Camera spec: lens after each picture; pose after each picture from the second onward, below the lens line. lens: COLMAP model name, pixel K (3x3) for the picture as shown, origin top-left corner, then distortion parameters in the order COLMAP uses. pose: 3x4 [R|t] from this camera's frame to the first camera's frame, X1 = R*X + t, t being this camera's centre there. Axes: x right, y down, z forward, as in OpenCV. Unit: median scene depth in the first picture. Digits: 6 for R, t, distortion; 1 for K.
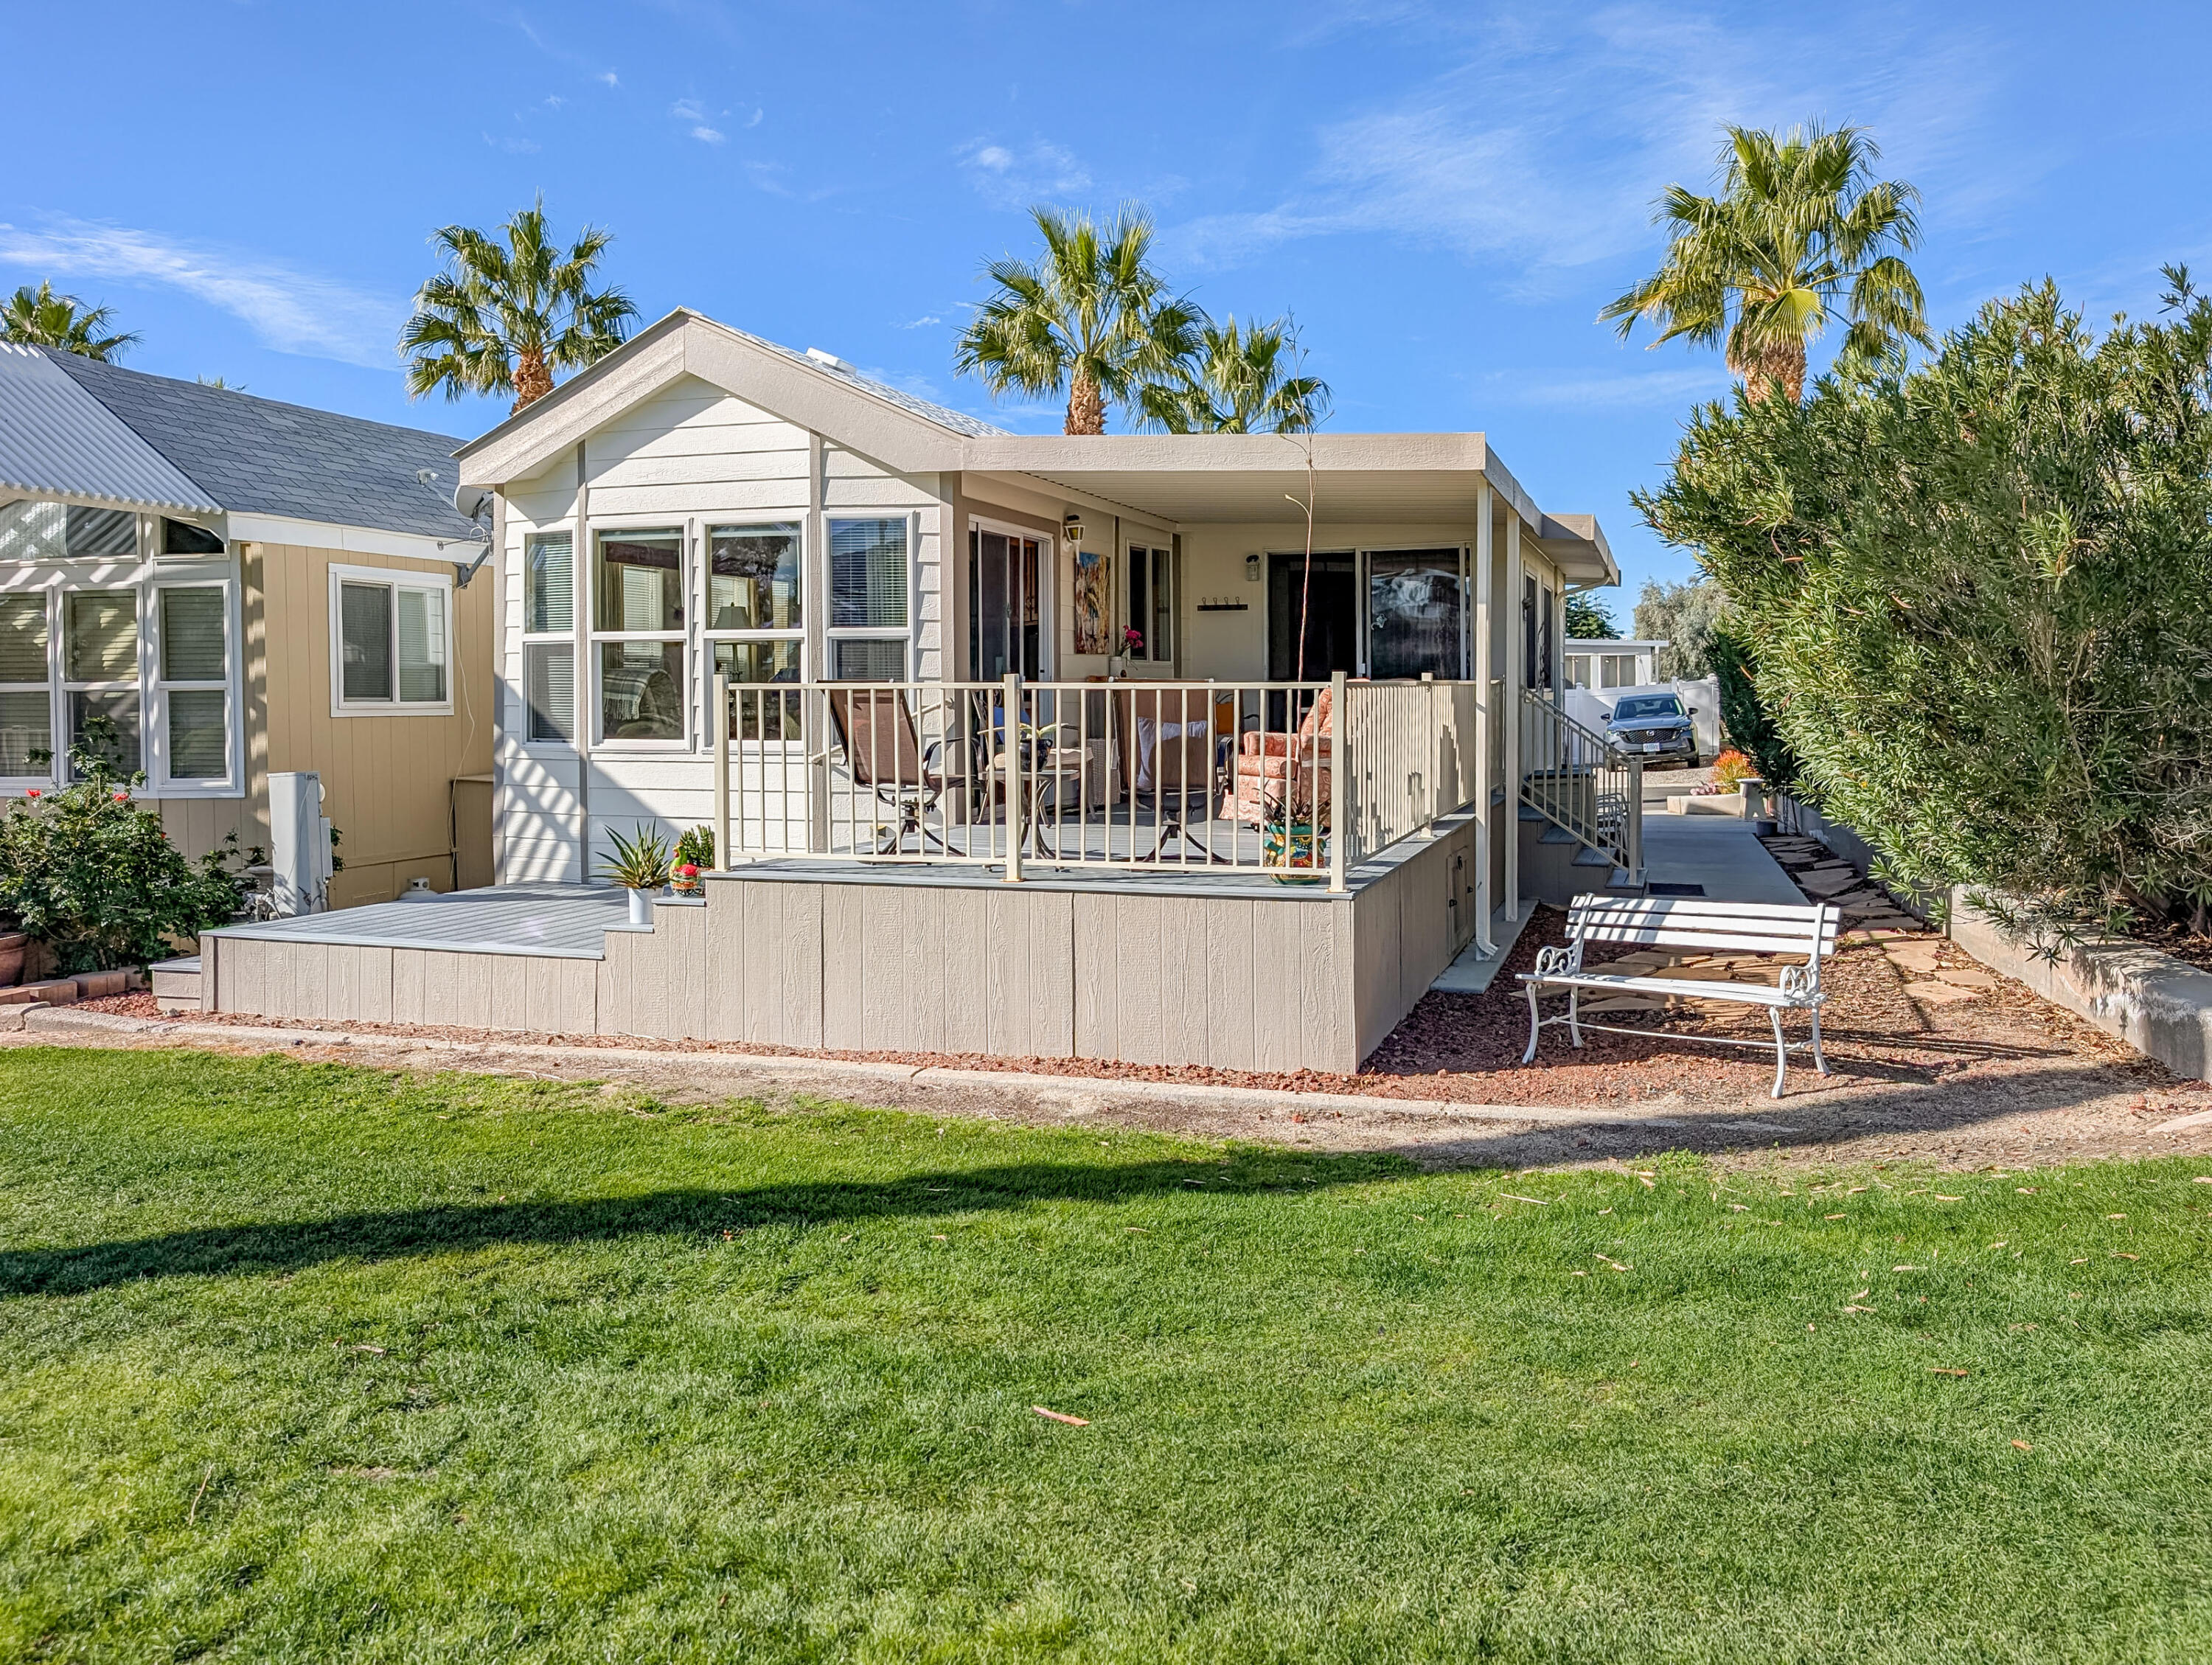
lens RADIAL K [[1703.7, 0, 1143.0], [0, 1703.7, 692.0], [0, 0, 1]] dist [-0.029027, 0.048973]
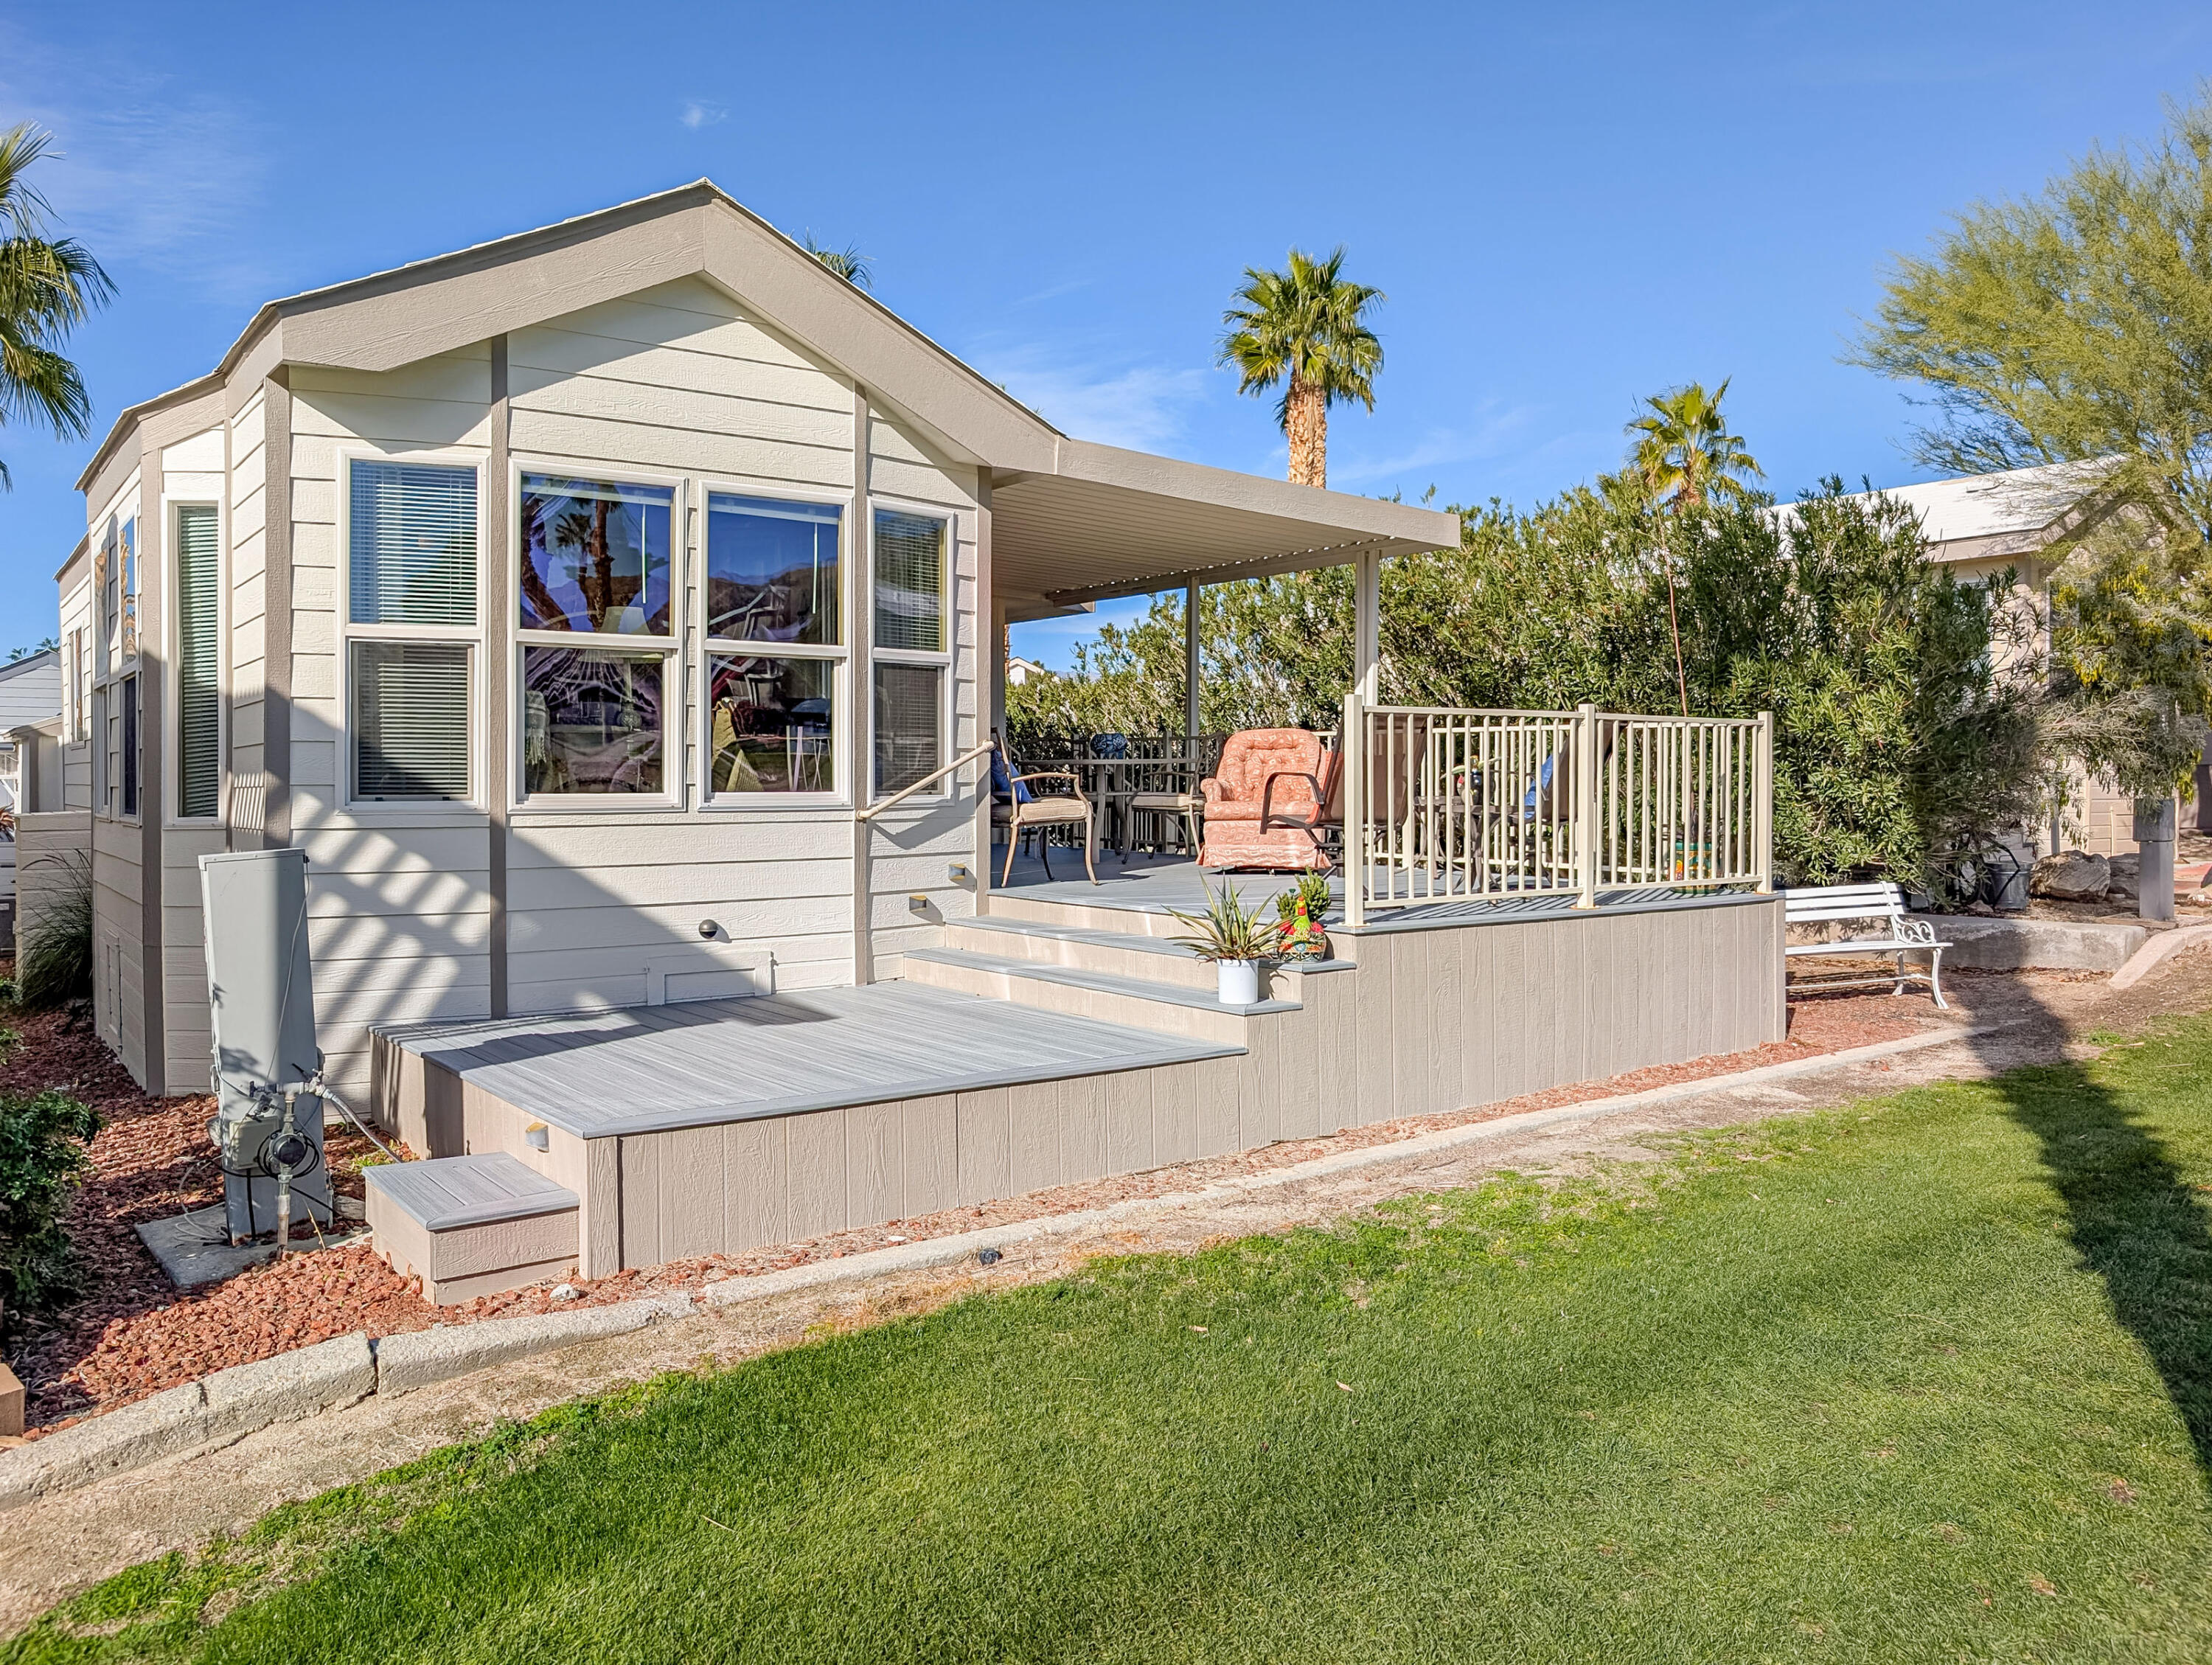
lens RADIAL K [[1638.0, 0, 1108.7], [0, 1638.0, 824.1], [0, 0, 1]] dist [-0.034044, 0.051925]
pose [[0.581788, -0.020145, 0.813091, -0.717615], [0.000966, 0.999710, 0.024078, 0.025391], [-0.813340, -0.013223, 0.581639, 0.459044]]
